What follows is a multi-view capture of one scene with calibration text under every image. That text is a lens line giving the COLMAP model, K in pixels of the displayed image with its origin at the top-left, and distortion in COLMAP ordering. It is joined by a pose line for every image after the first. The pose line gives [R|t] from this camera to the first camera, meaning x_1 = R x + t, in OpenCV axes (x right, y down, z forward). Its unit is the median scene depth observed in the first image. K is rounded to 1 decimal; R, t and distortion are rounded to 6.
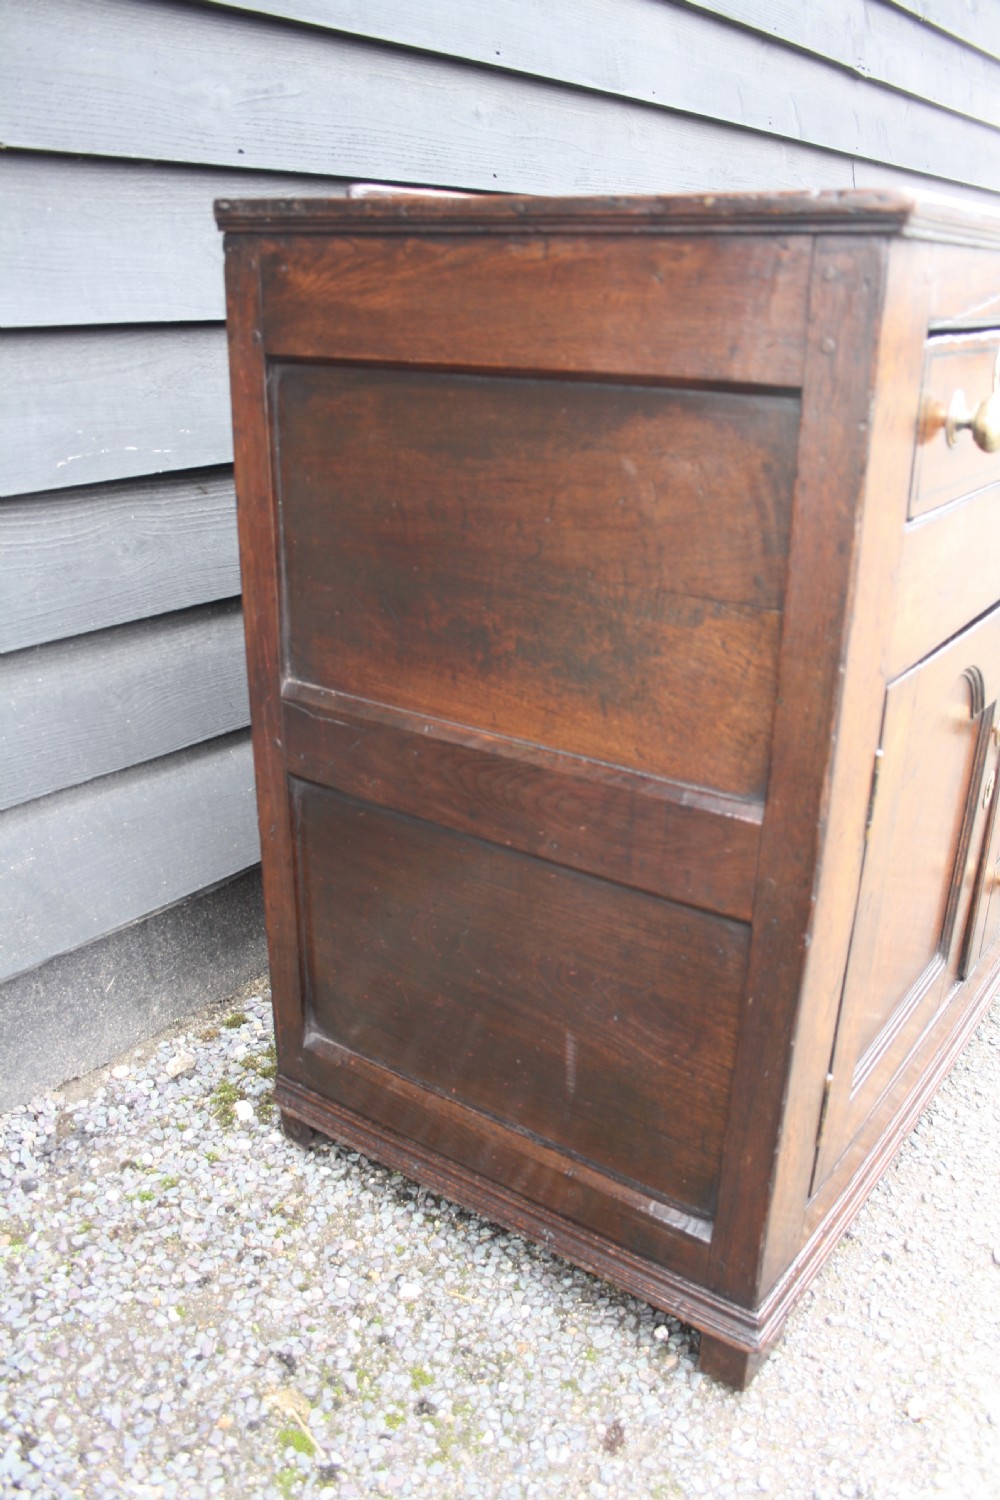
lens RADIAL K [[1237.1, 0, 499.1], [0, 1237.1, 773.1], [0, 0, 1]] dist [-0.152846, 0.126430]
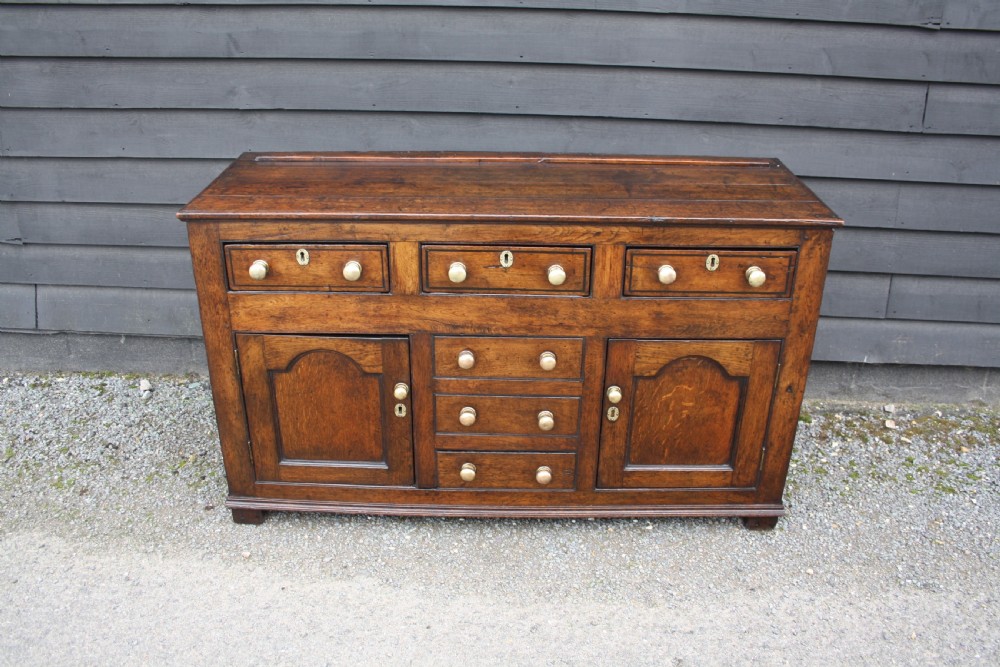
lens RADIAL K [[824.7, 0, 505.8], [0, 824.7, 334.7], [0, 0, 1]] dist [-0.152846, 0.126430]
pose [[0.578656, 0.356416, -0.733570, 1.581391], [-0.319122, 0.926689, 0.198516, -0.491565], [0.750546, 0.119225, 0.649974, 0.029458]]
